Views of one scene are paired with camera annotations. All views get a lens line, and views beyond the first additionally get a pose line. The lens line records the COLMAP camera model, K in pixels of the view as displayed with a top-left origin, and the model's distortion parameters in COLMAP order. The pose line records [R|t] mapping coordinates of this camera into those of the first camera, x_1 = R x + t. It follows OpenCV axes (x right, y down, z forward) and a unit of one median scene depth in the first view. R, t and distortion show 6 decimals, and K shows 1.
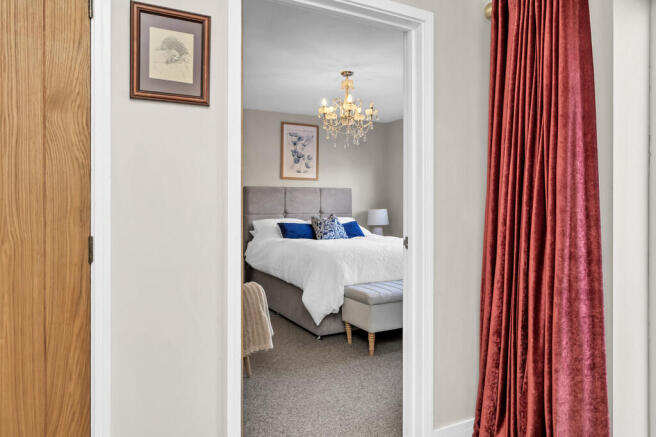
lens RADIAL K [[451.2, 0, 328.0], [0, 451.2, 218.5], [0, 0, 1]] dist [0.001389, 0.000027]
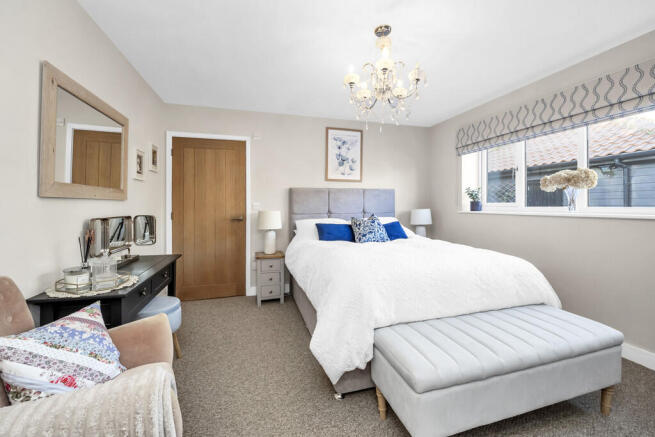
lens RADIAL K [[264.6, 0, 329.2], [0, 264.6, 209.6], [0, 0, 1]] dist [-0.001155, -0.000039]
pose [[0.978413, 0.001473, -0.206652, 0.033008], [-0.003618, 0.999943, -0.010005, -0.013427], [0.206625, 0.010536, 0.978363, 0.394703]]
